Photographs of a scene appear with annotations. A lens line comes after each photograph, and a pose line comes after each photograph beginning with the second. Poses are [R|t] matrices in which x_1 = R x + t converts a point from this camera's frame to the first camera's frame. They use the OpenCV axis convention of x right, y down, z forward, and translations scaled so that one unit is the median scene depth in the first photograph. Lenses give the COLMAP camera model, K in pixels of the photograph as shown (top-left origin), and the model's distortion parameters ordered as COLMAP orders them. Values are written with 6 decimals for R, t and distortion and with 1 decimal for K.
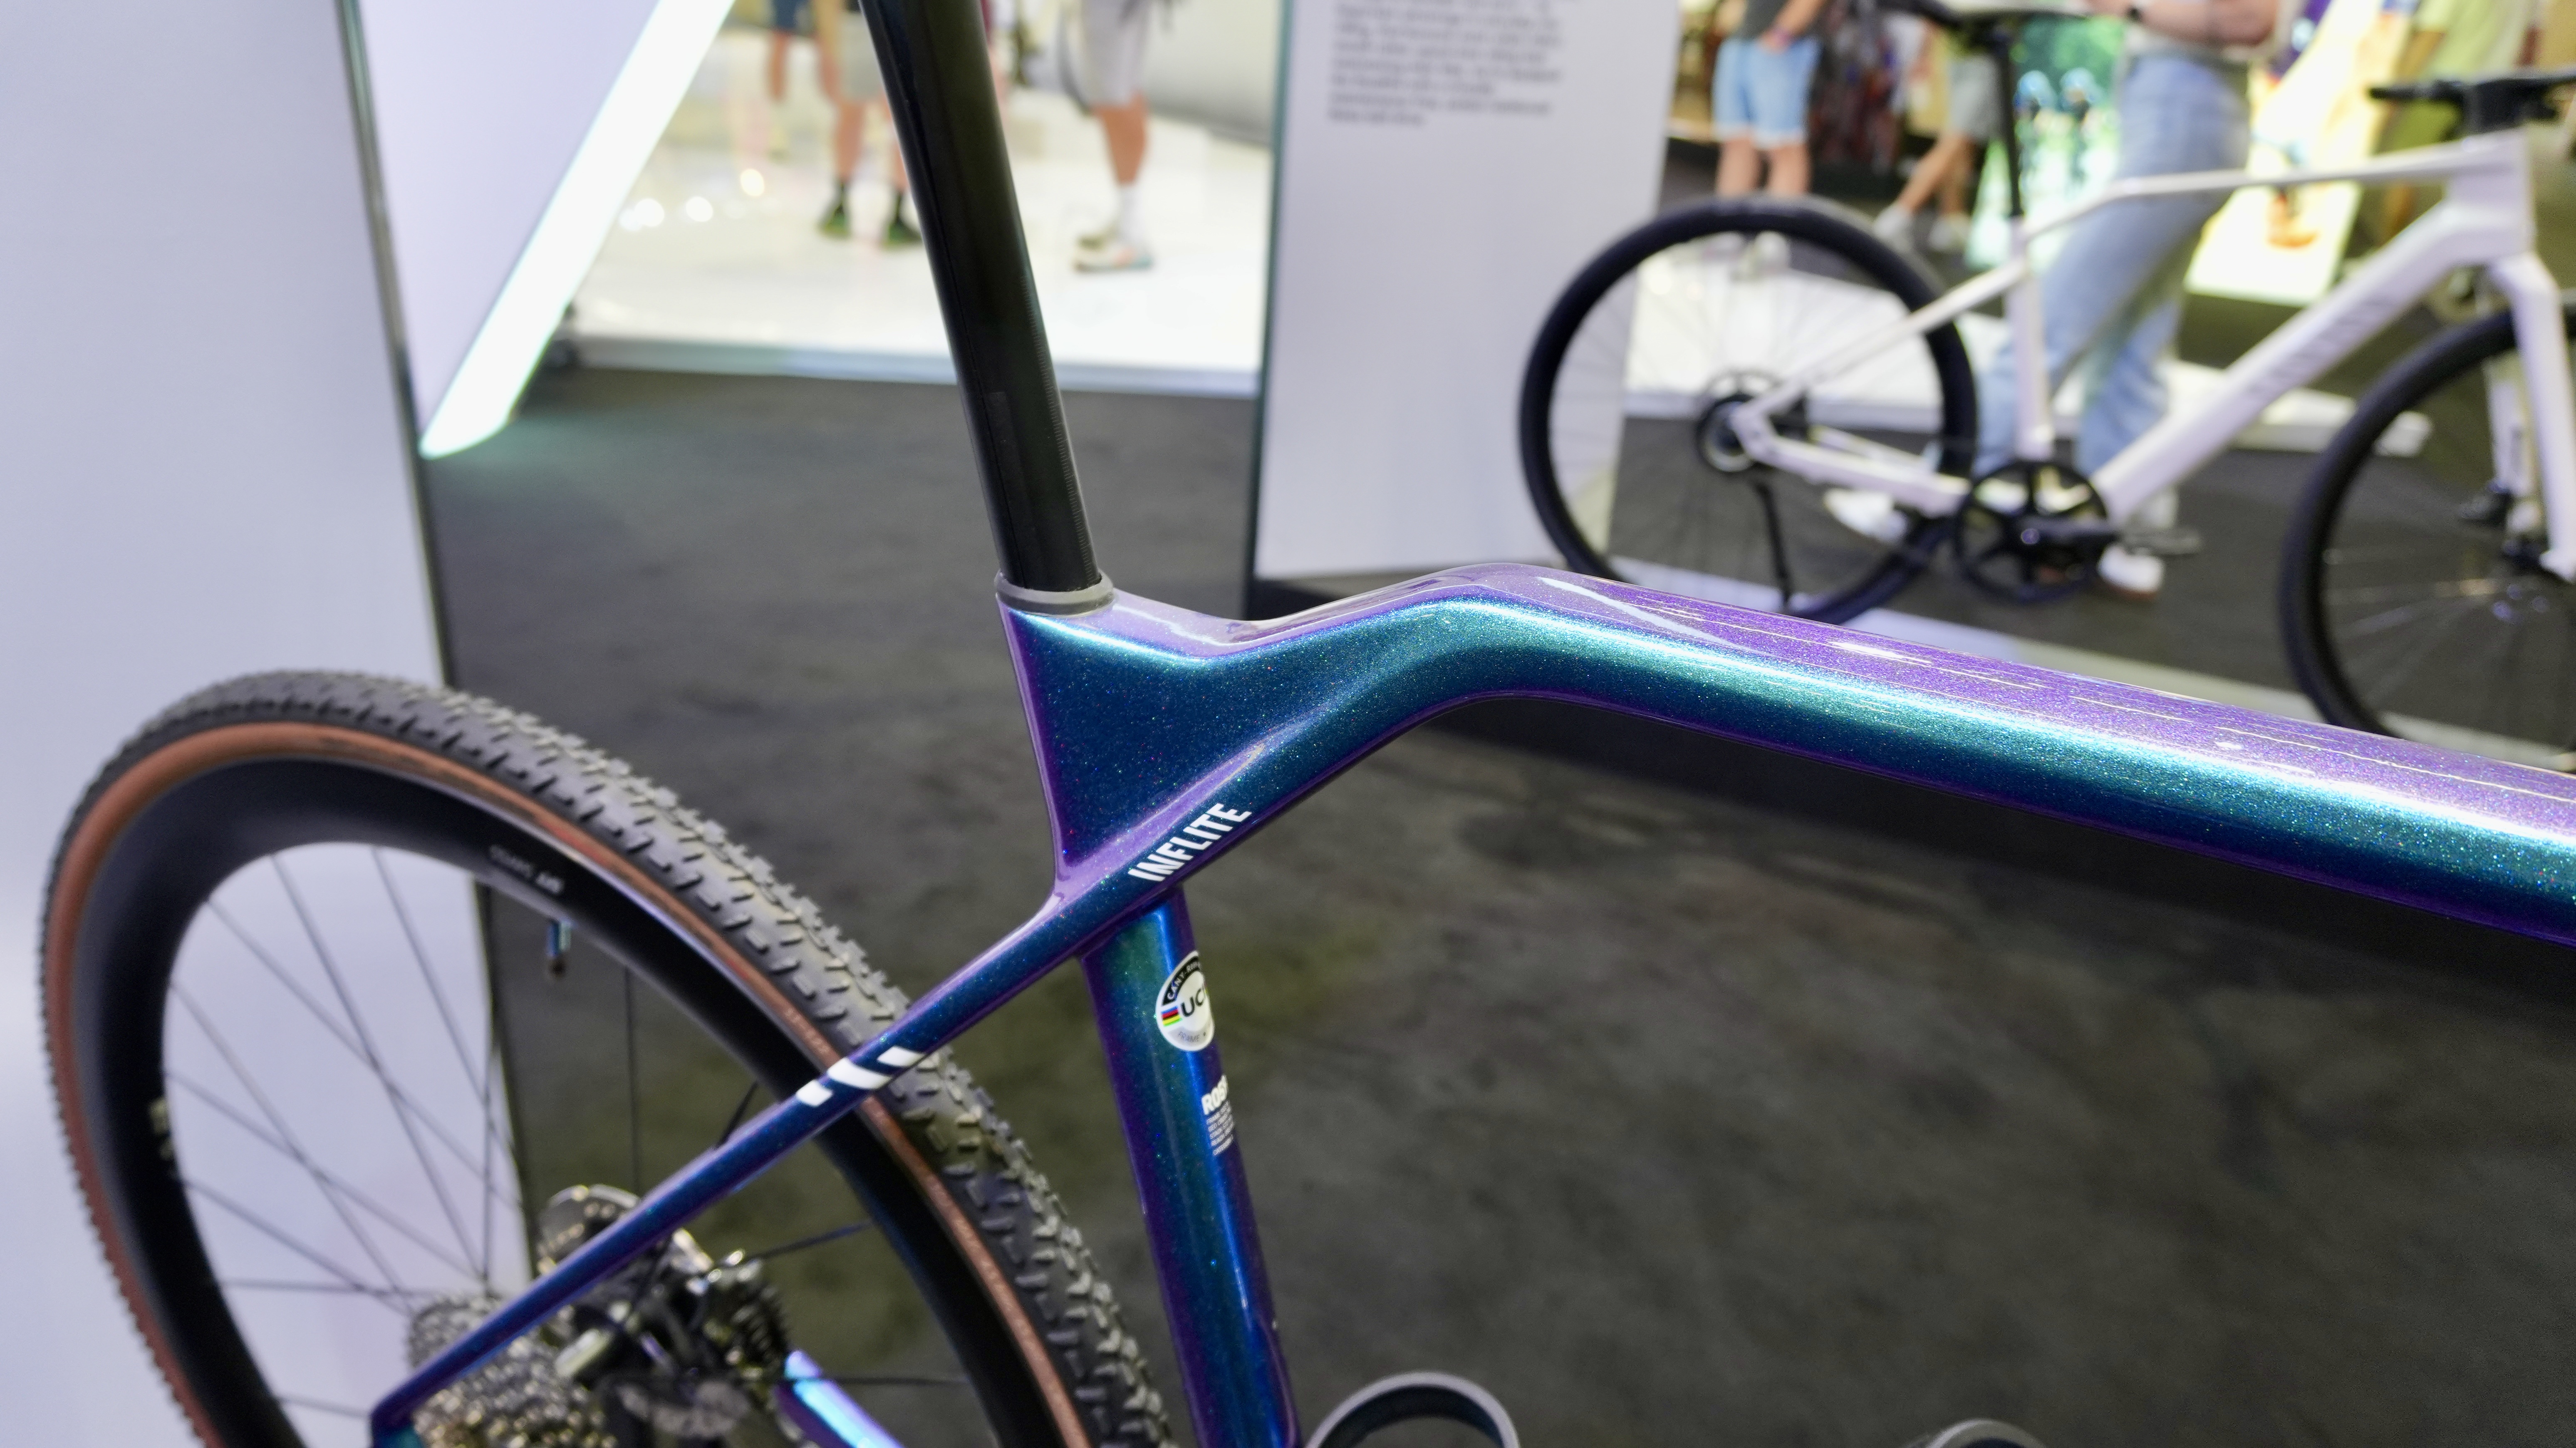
lens RADIAL K [[1749.6, 0, 1288.0], [0, 1749.6, 724.0], [0, 0, 1]] dist [0.000854, -0.001884]
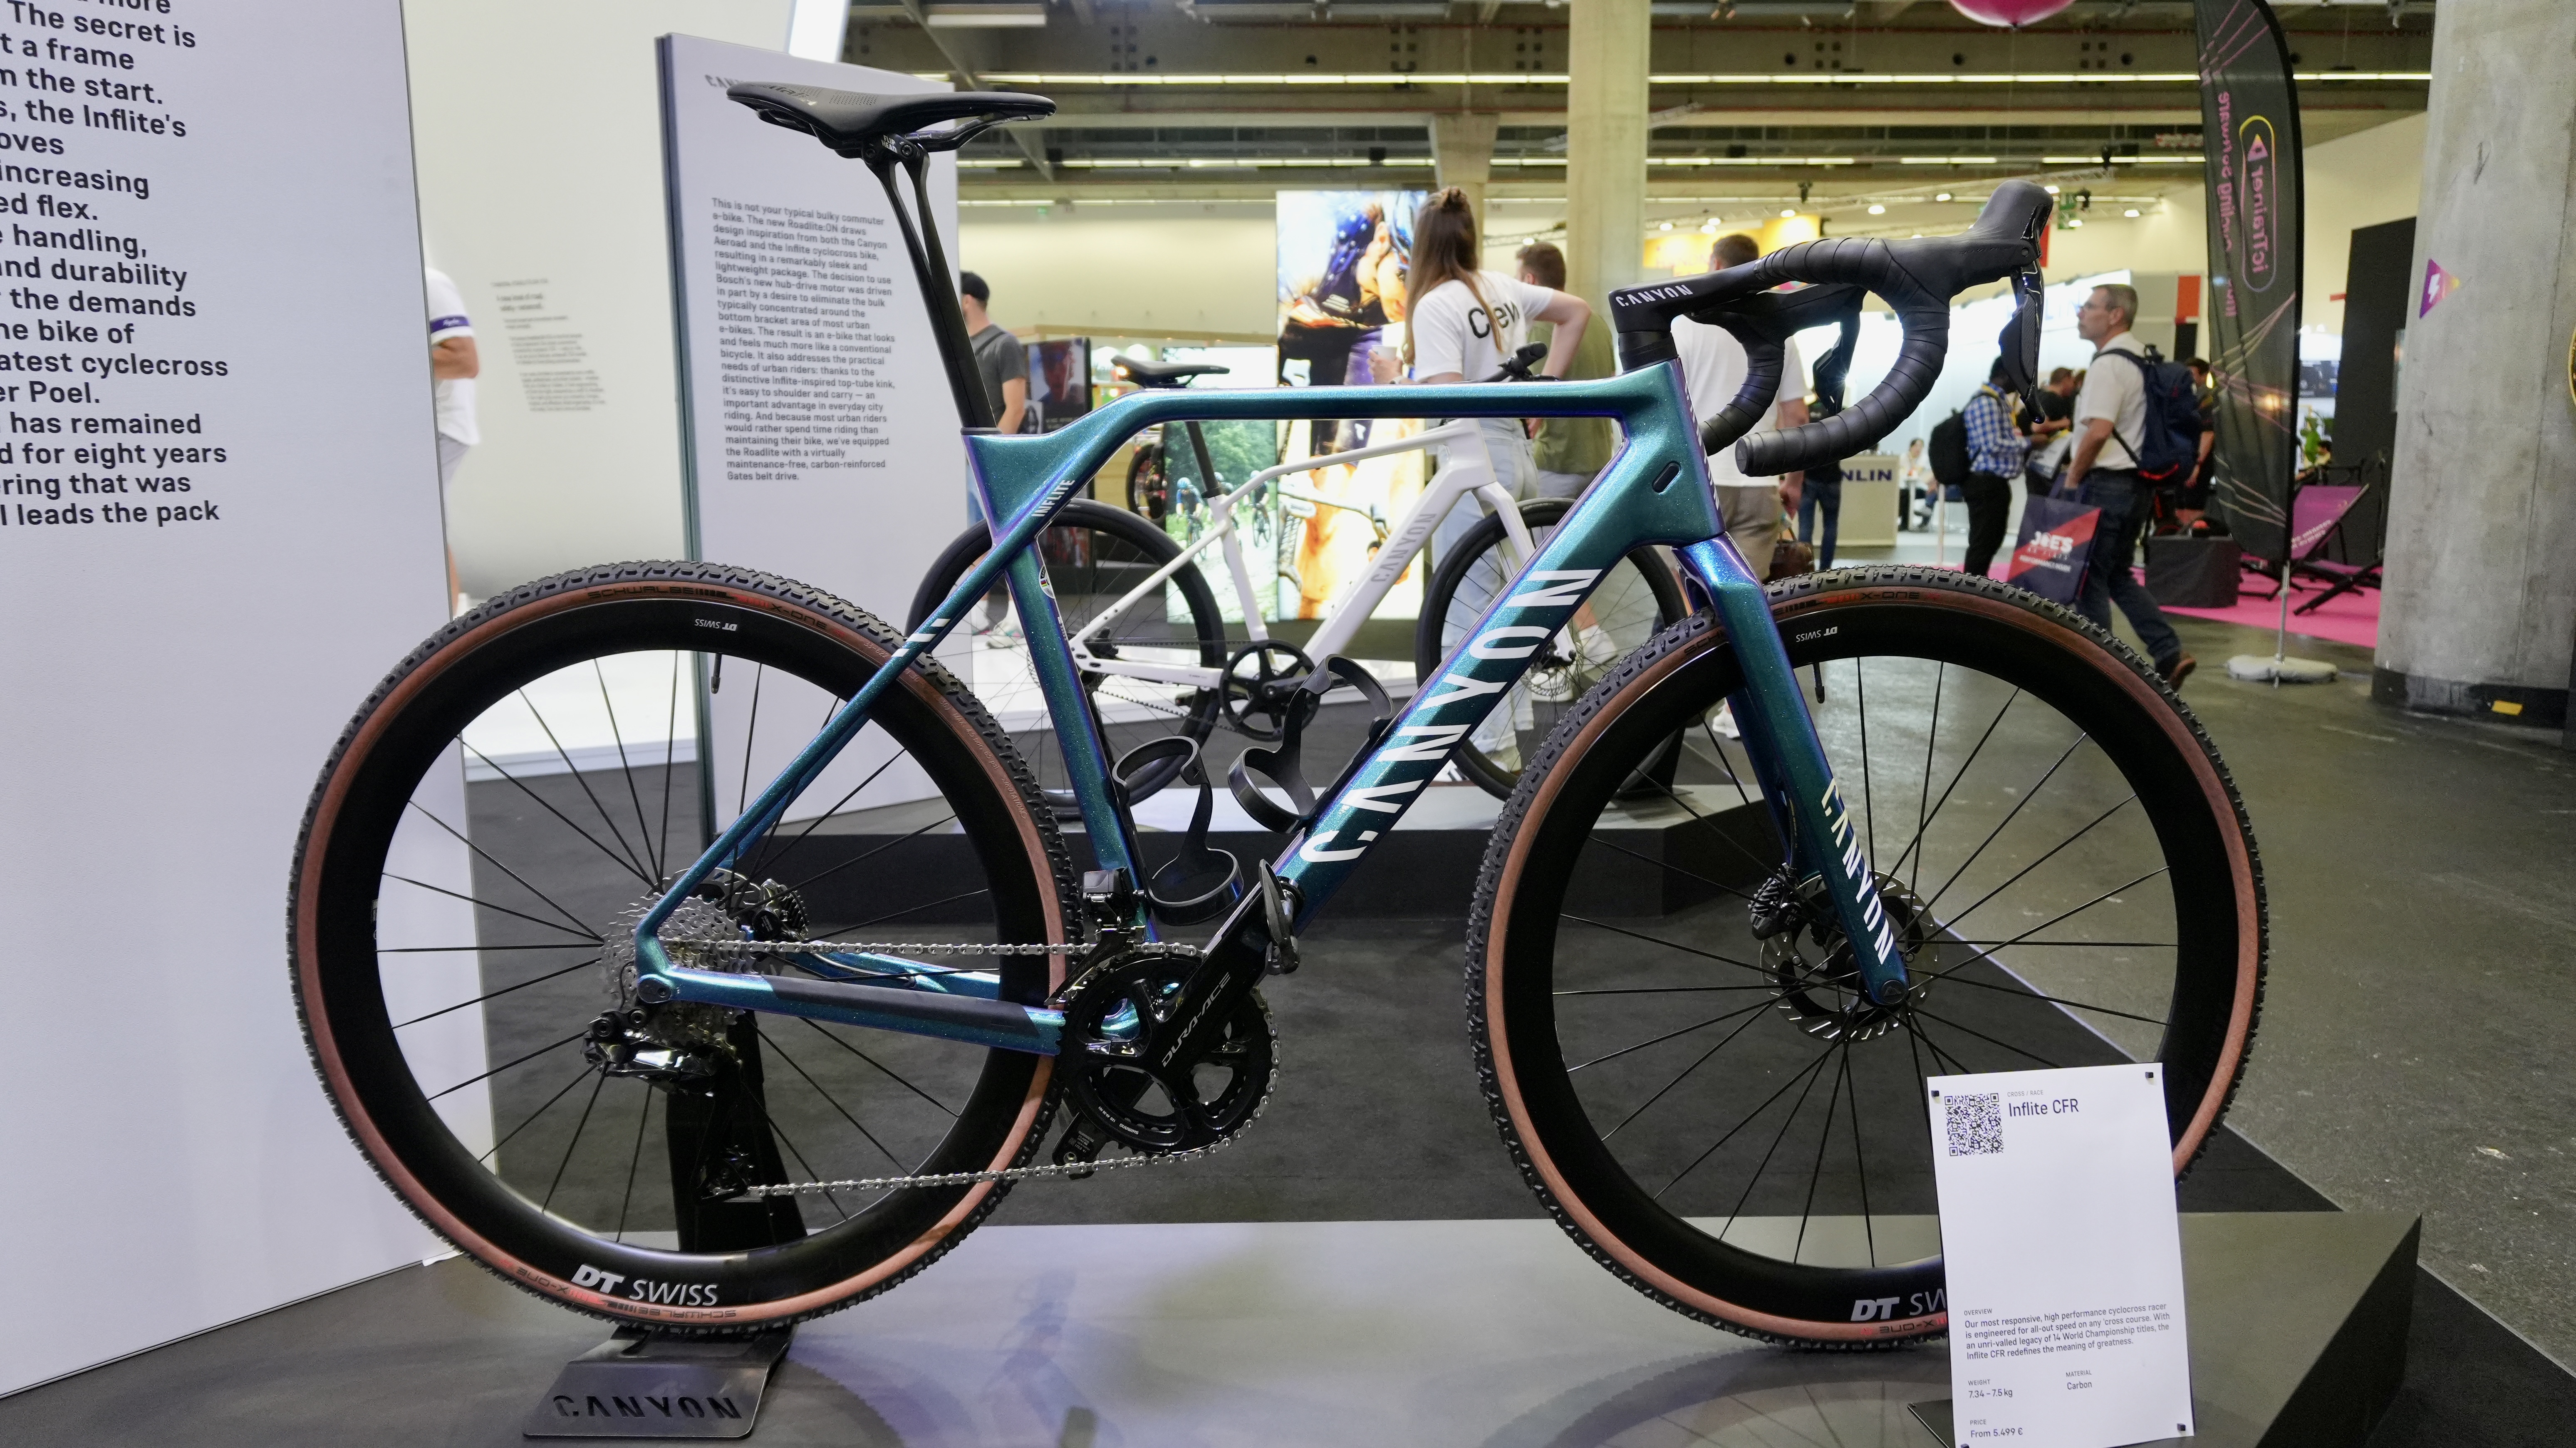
lens RADIAL K [[1749.6, 0, 1288.0], [0, 1749.6, 724.0], [0, 0, 1]] dist [0.000854, -0.001884]
pose [[0.895451, -0.136490, 0.423720, -0.202325], [0.240993, 0.948926, -0.203623, 0.228040], [-0.374286, 0.284448, 0.882609, -0.323087]]
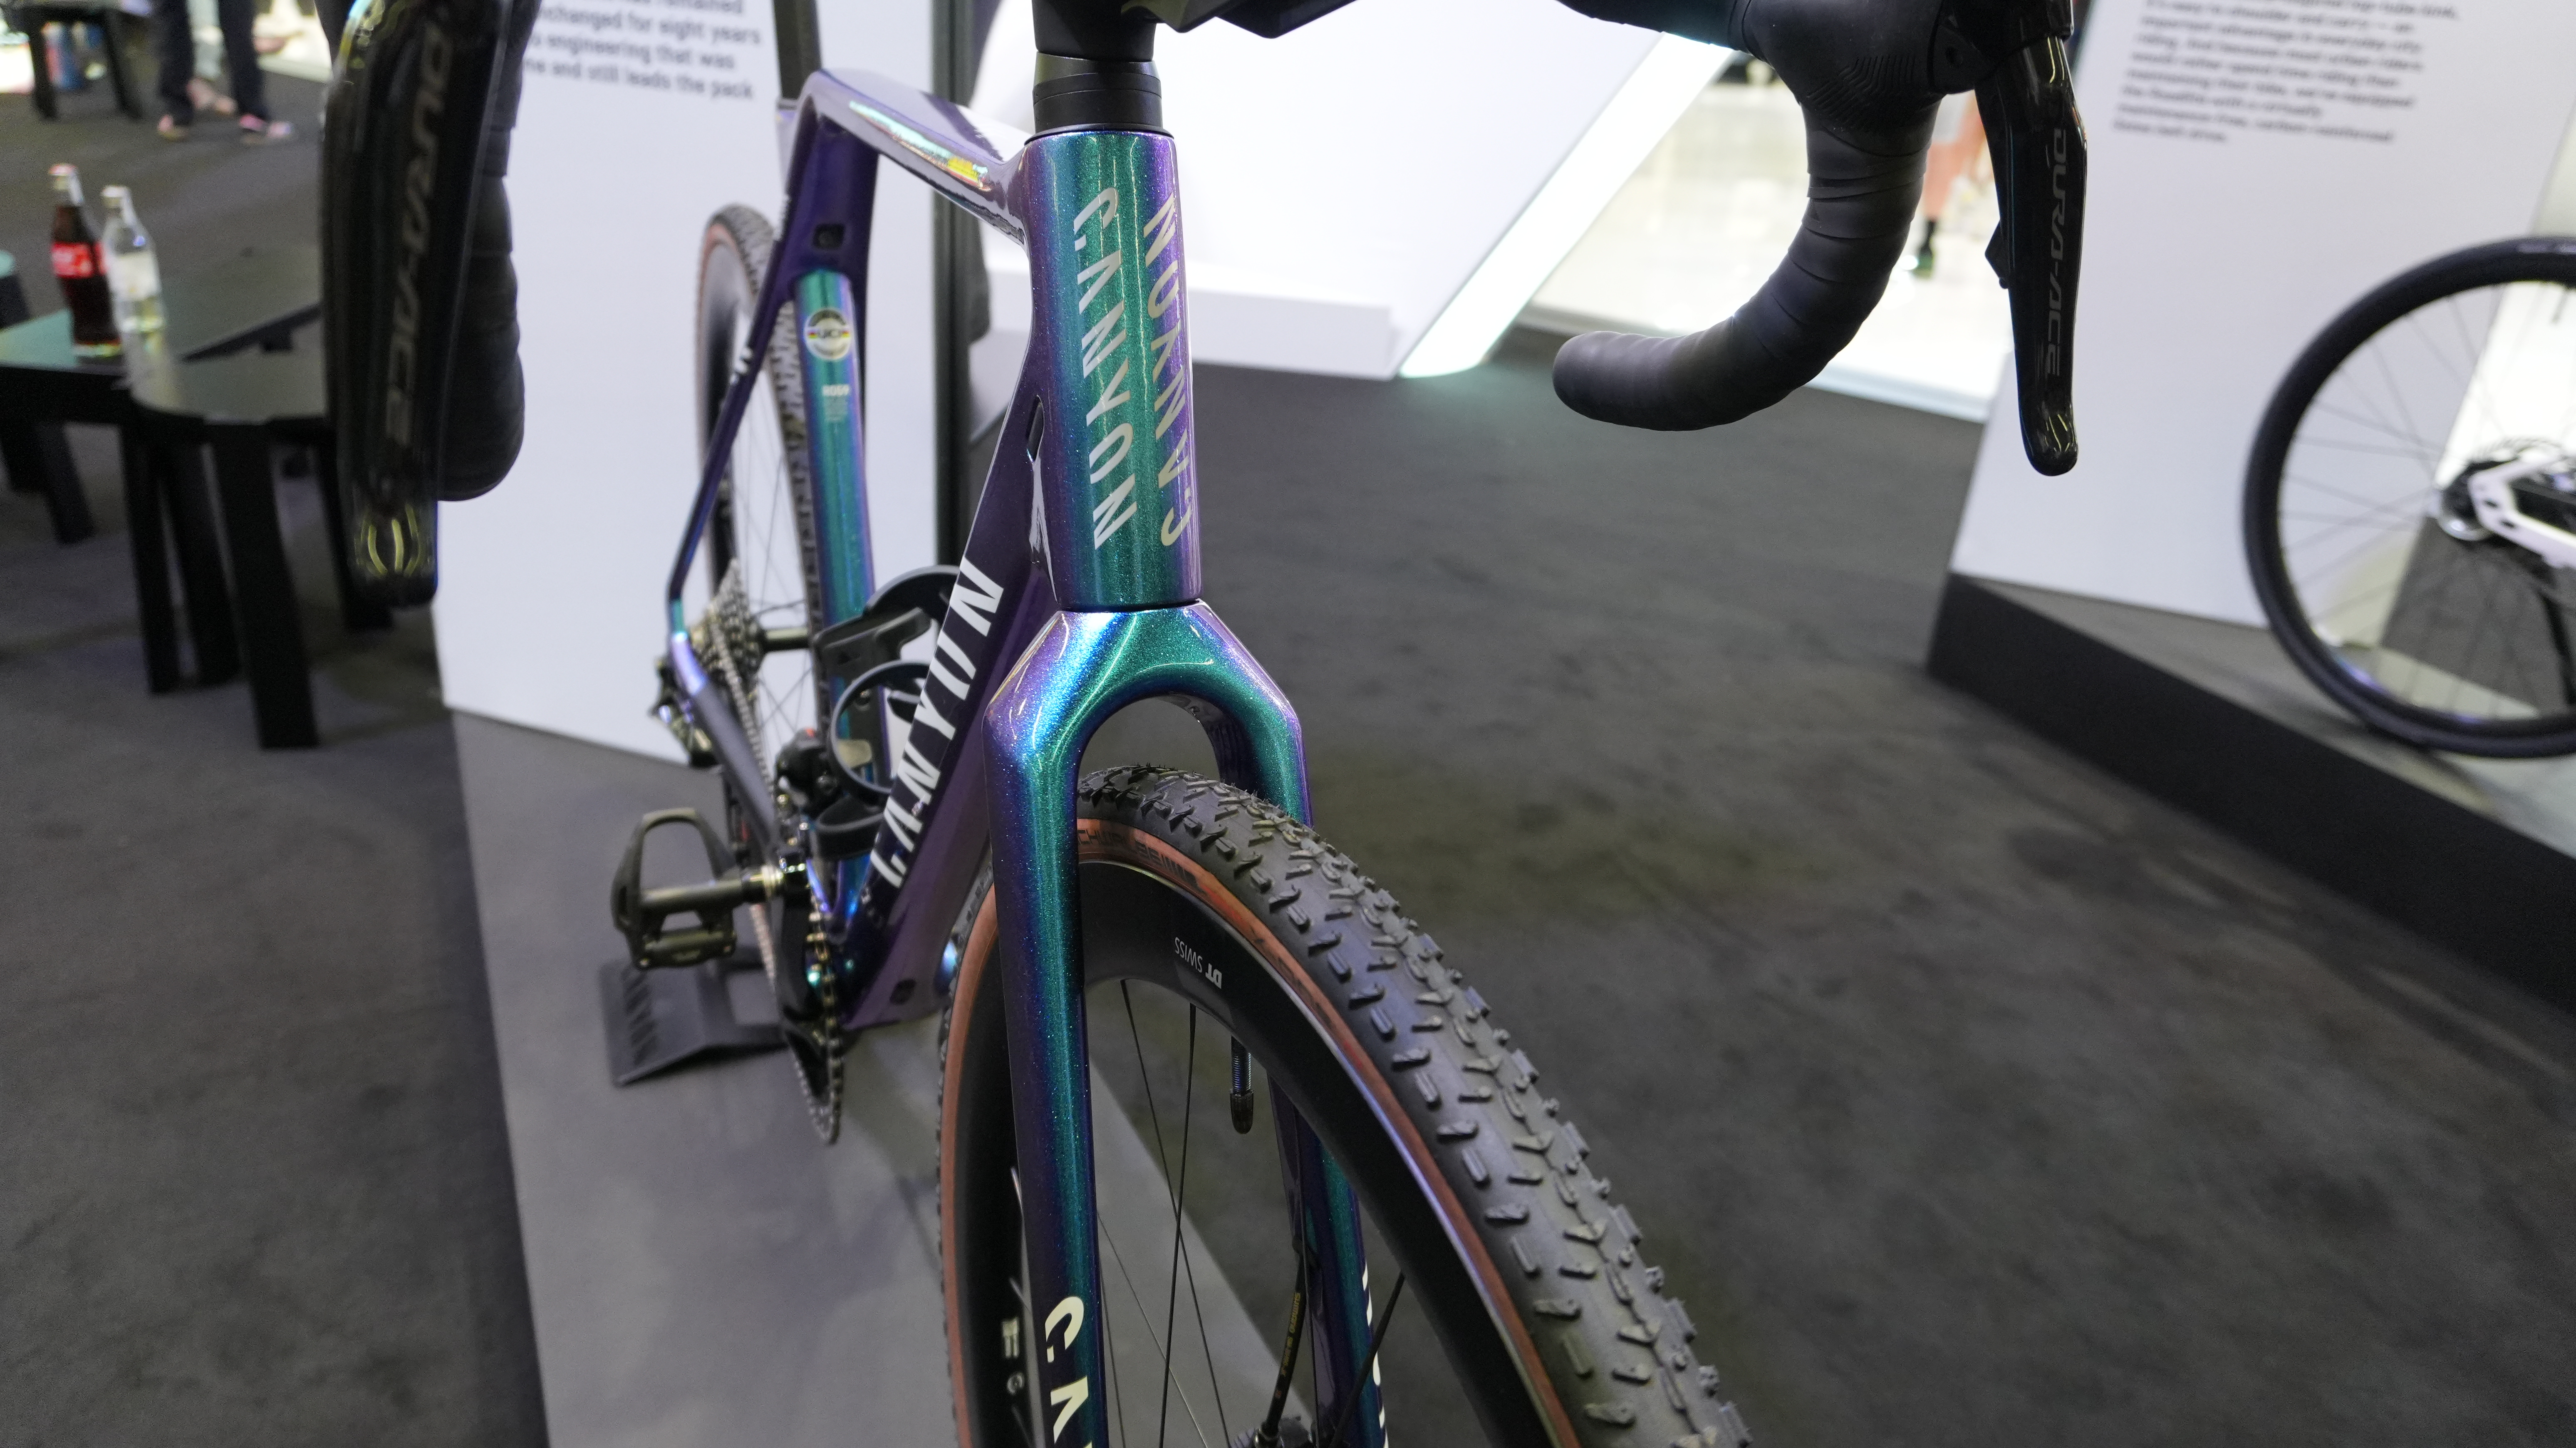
lens RADIAL K [[1749.6, 0, 1288.0], [0, 1749.6, 724.0], [0, 0, 1]] dist [0.000854, -0.001884]
pose [[0.774528, 0.258457, -0.577327, 0.346797], [-0.286271, 0.957118, 0.044427, 0.078301], [0.564053, 0.130862, 0.815303, -0.047160]]
